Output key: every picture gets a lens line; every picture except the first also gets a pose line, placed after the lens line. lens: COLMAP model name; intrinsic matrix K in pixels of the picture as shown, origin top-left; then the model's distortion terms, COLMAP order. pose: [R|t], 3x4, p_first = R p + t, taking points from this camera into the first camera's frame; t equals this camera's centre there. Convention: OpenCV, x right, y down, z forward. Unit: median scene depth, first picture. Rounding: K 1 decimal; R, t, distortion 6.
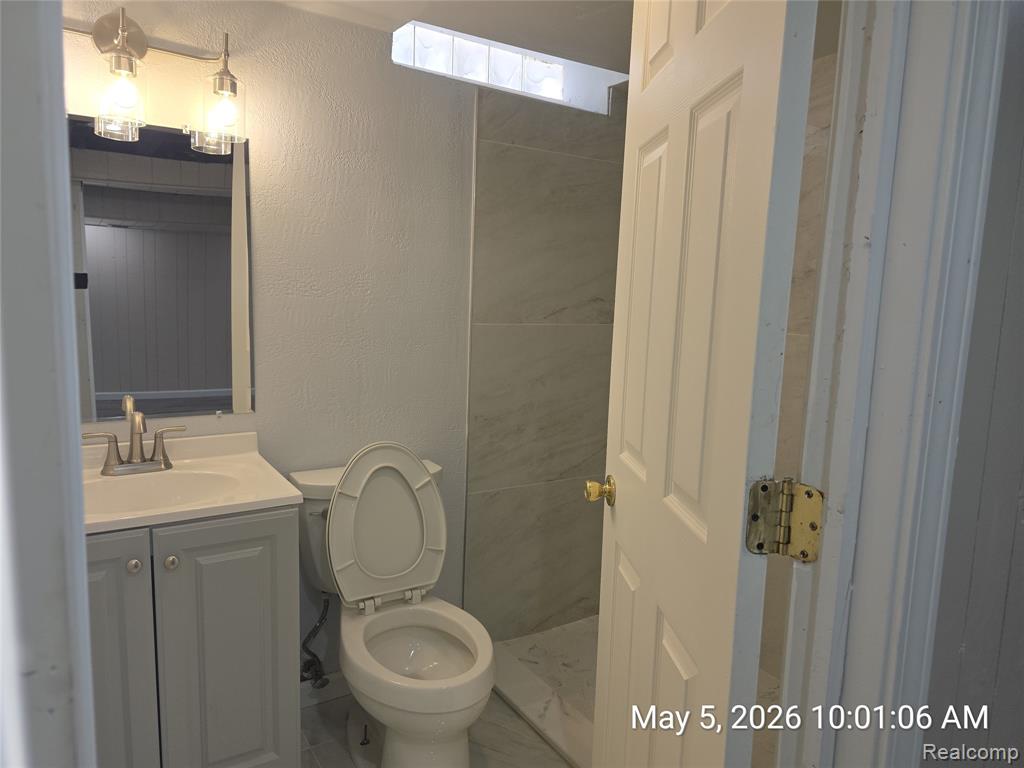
lens RADIAL K [[682.3, 0, 521.3], [0, 682.3, 380.2], [0, 0, 1]] dist [0.053902, -0.055563]
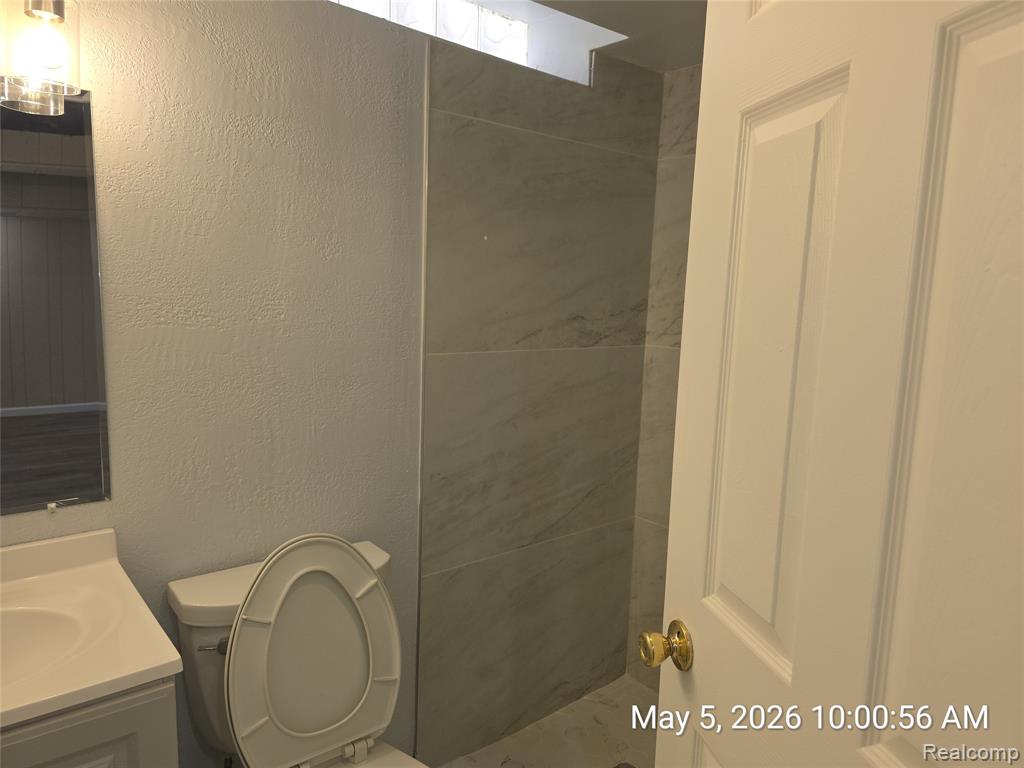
lens RADIAL K [[682.3, 0, 521.3], [0, 682.3, 380.2], [0, 0, 1]] dist [0.053902, -0.055563]
pose [[0.992642, -0.016324, 0.119977, -0.065846], [0.014988, 0.999815, 0.012027, -0.070669], [-0.120151, -0.010140, 0.992704, 0.271402]]
